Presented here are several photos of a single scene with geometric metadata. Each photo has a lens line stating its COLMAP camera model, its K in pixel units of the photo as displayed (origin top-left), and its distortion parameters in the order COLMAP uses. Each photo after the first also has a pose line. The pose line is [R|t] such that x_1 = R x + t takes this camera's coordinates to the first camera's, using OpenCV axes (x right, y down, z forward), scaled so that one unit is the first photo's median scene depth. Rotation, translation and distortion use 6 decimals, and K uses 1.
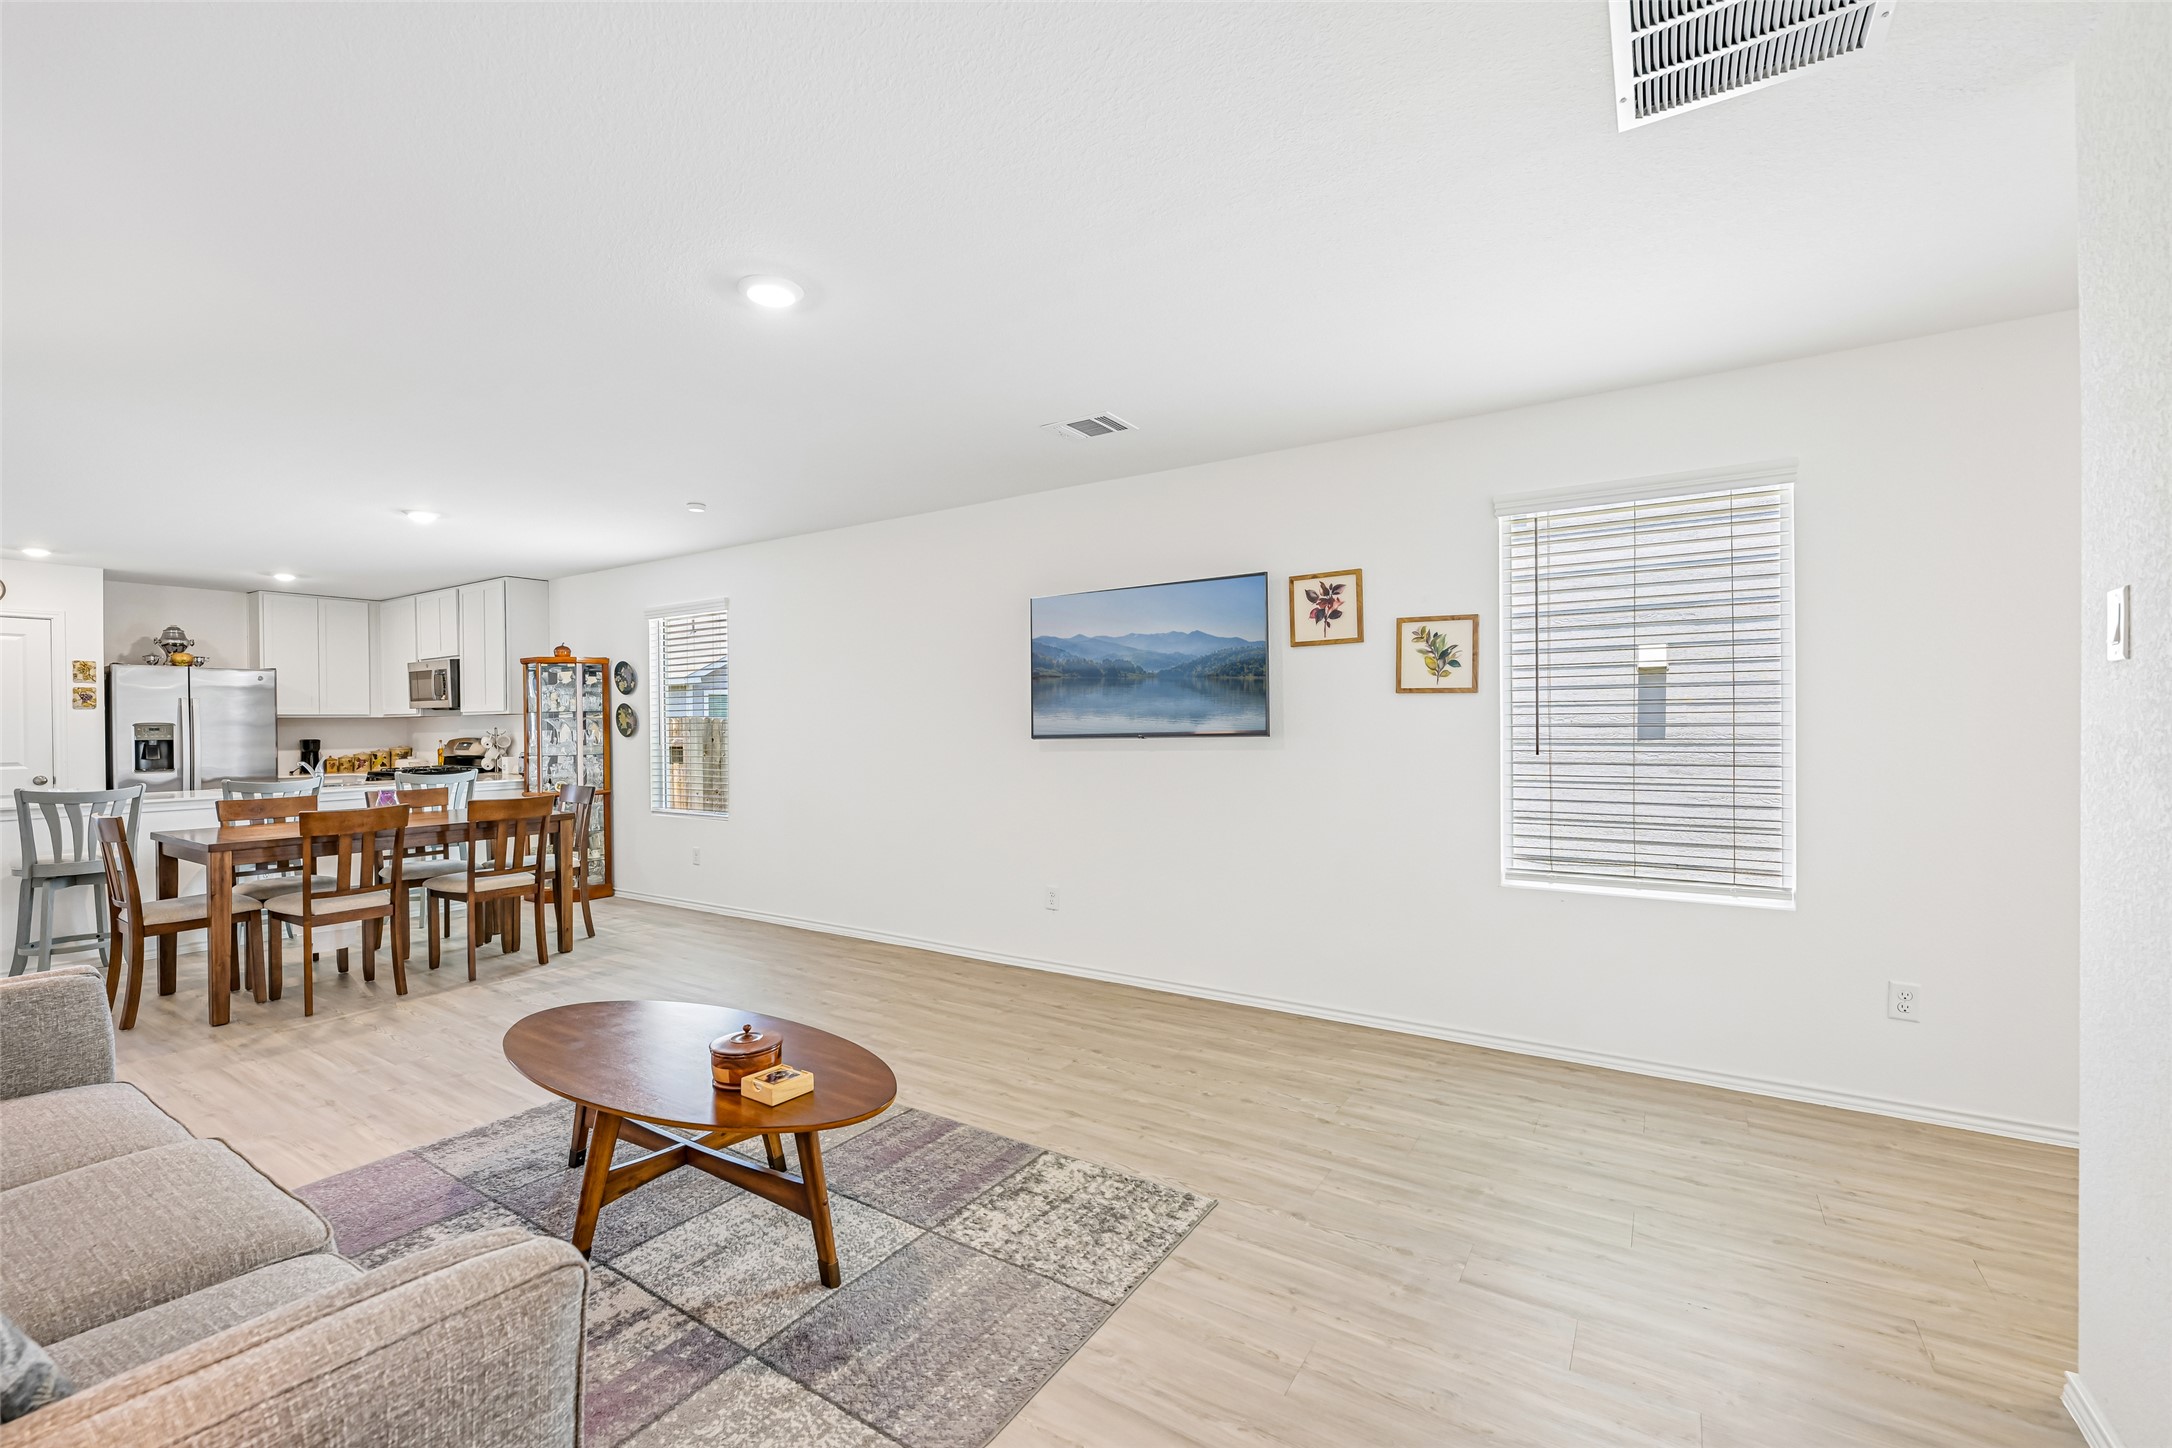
lens RADIAL K [[903.9, 0, 1102.7], [0, 903.9, 722.2], [0, 0, 1]] dist [0.006386, -0.001590]
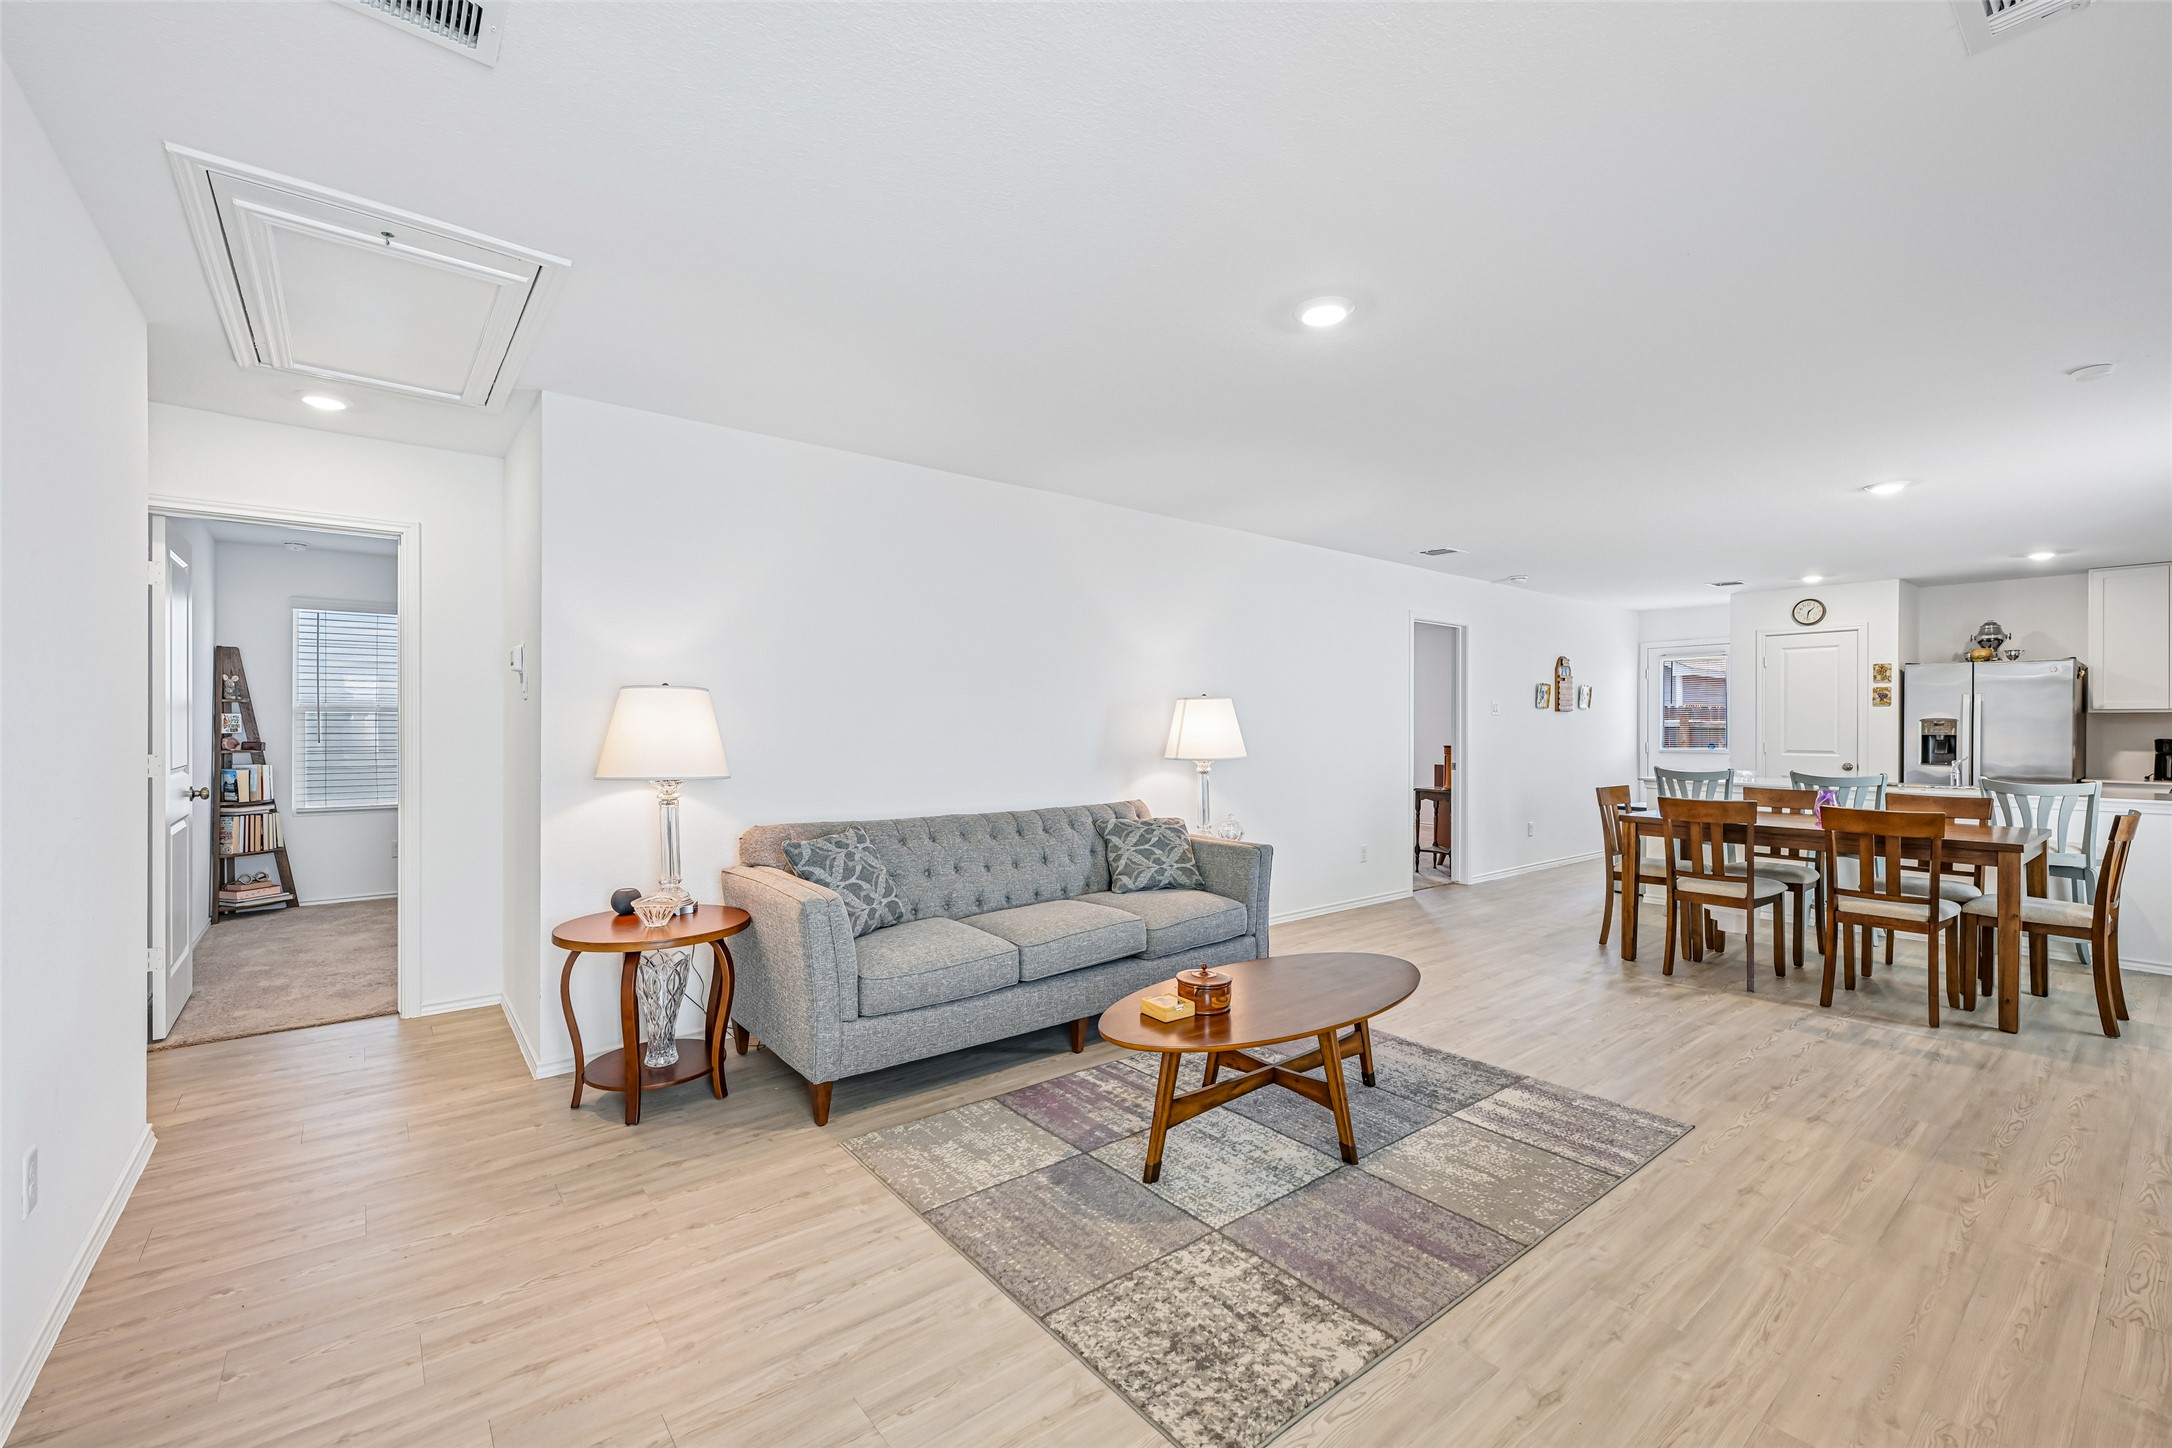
lens RADIAL K [[903.9, 0, 1066.8], [0, 903.9, 732.9], [0, 0, 1]] dist [0.006386, -0.001590]
pose [[-0.334788, 0.016091, -0.942156, 0.407900], [0.002108, 0.999864, 0.016327, -0.002774], [0.942291, 0.003480, -0.334777, 0.601883]]
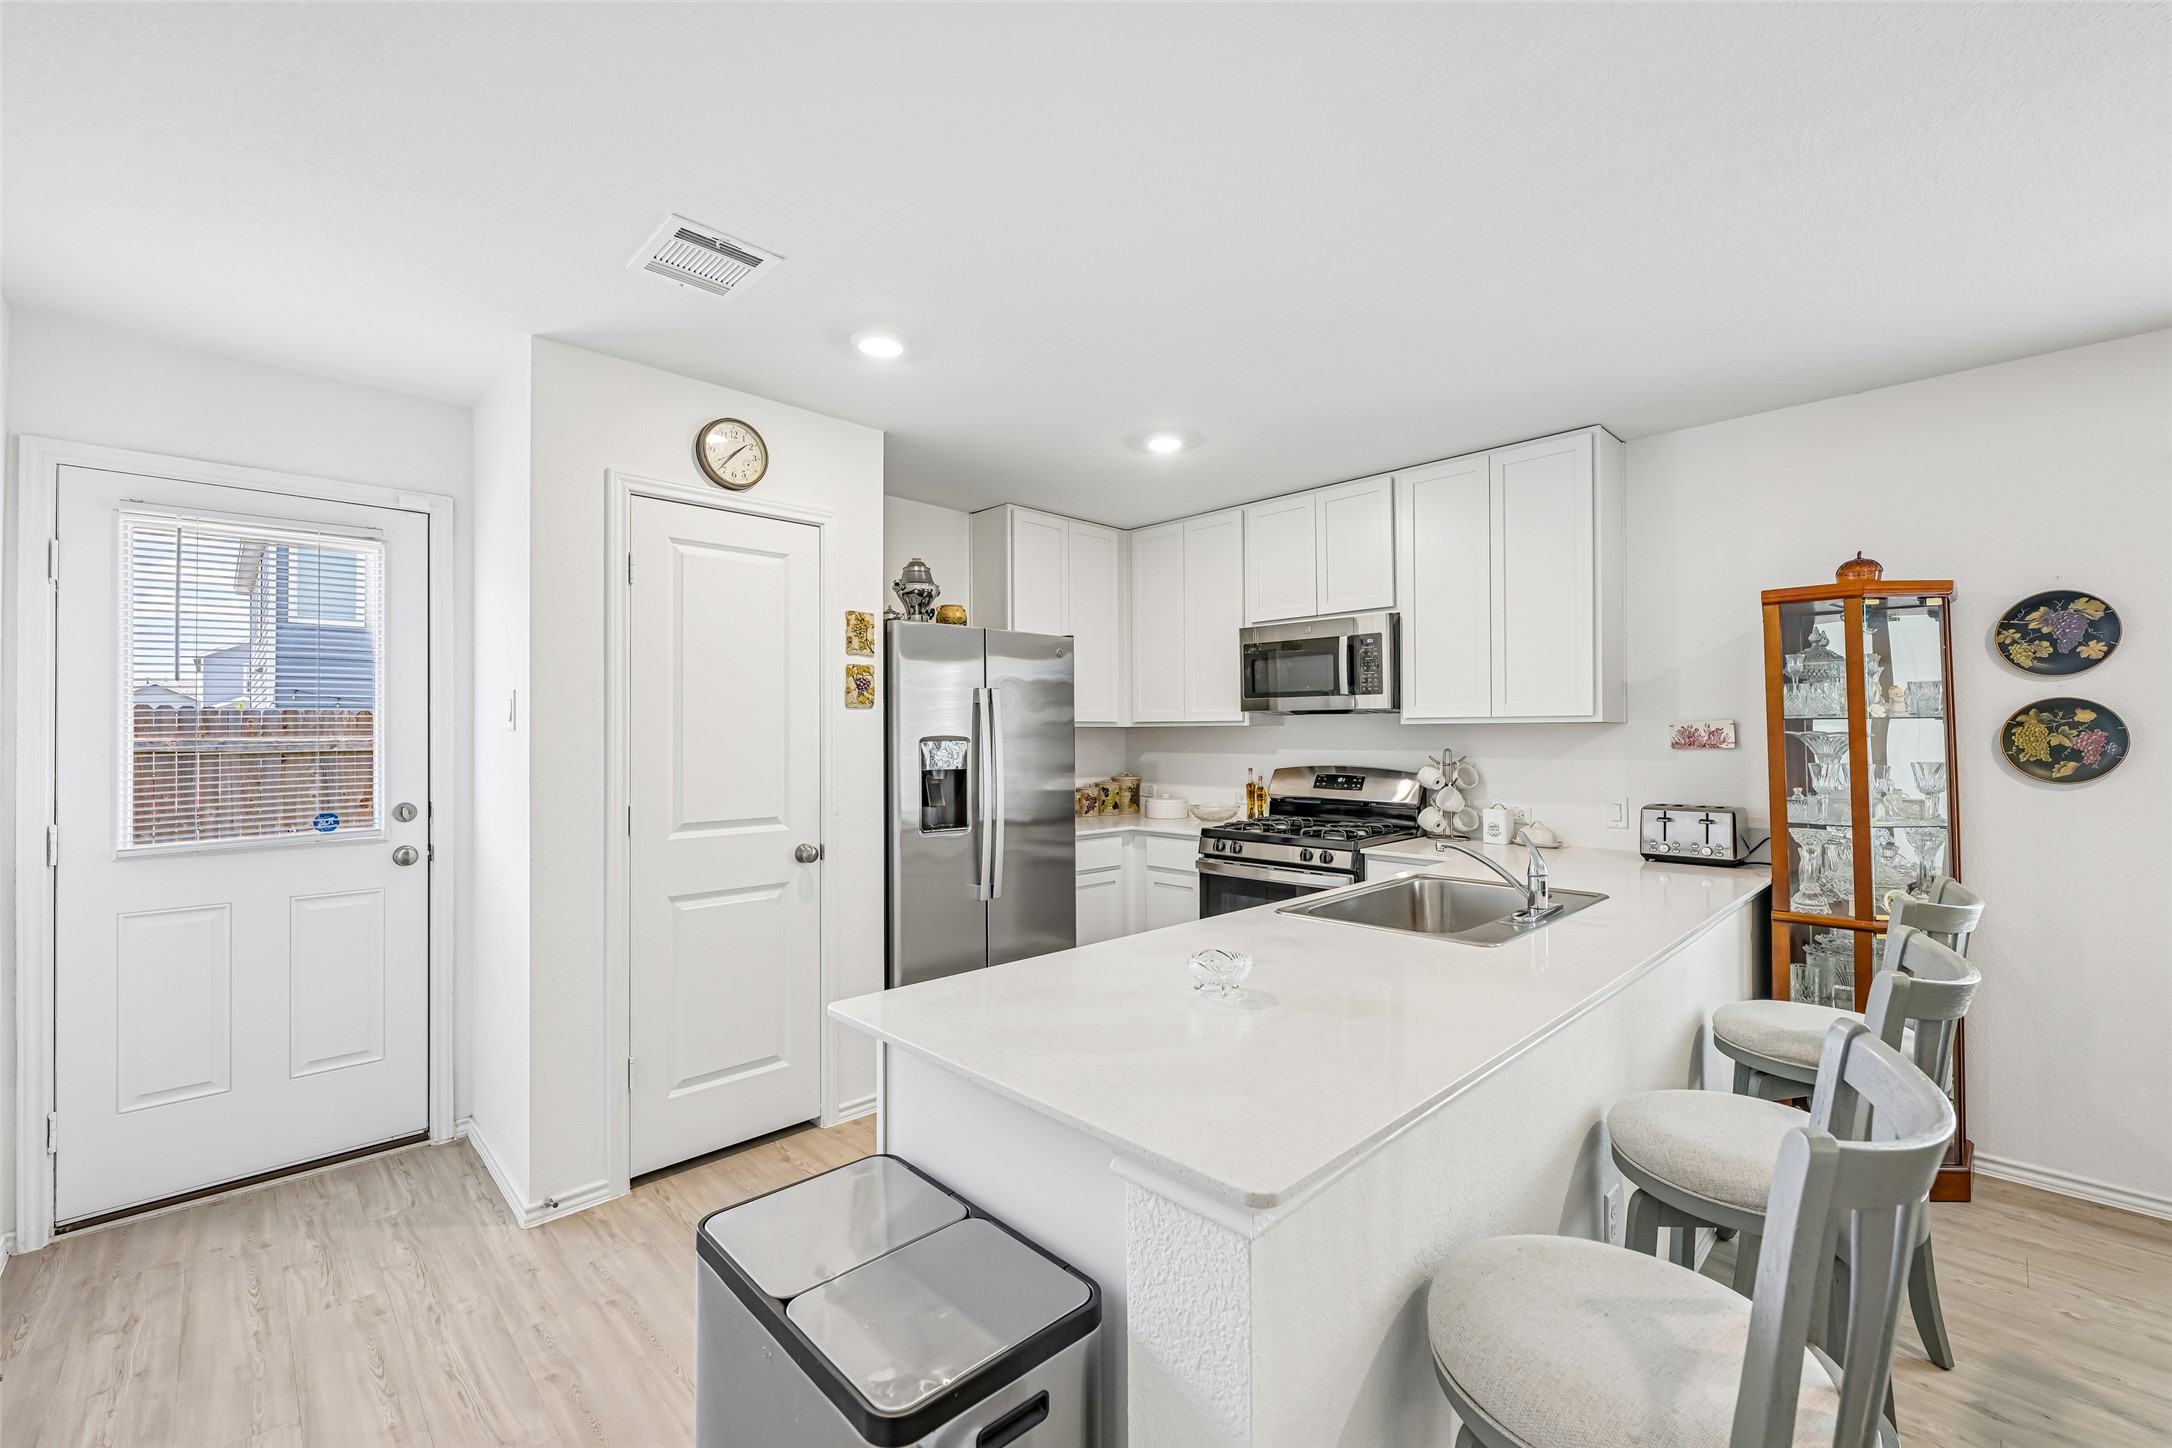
lens RADIAL K [[903.9, 0, 1087.2], [0, 903.9, 723.0], [0, 0, 1]] dist [0.006386, -0.001590]
pose [[0.973781, 0.007291, -0.227371, -1.261269], [-0.009526, 0.999916, -0.008737, -0.003960], [0.227289, 0.010674, 0.973769, 0.772059]]
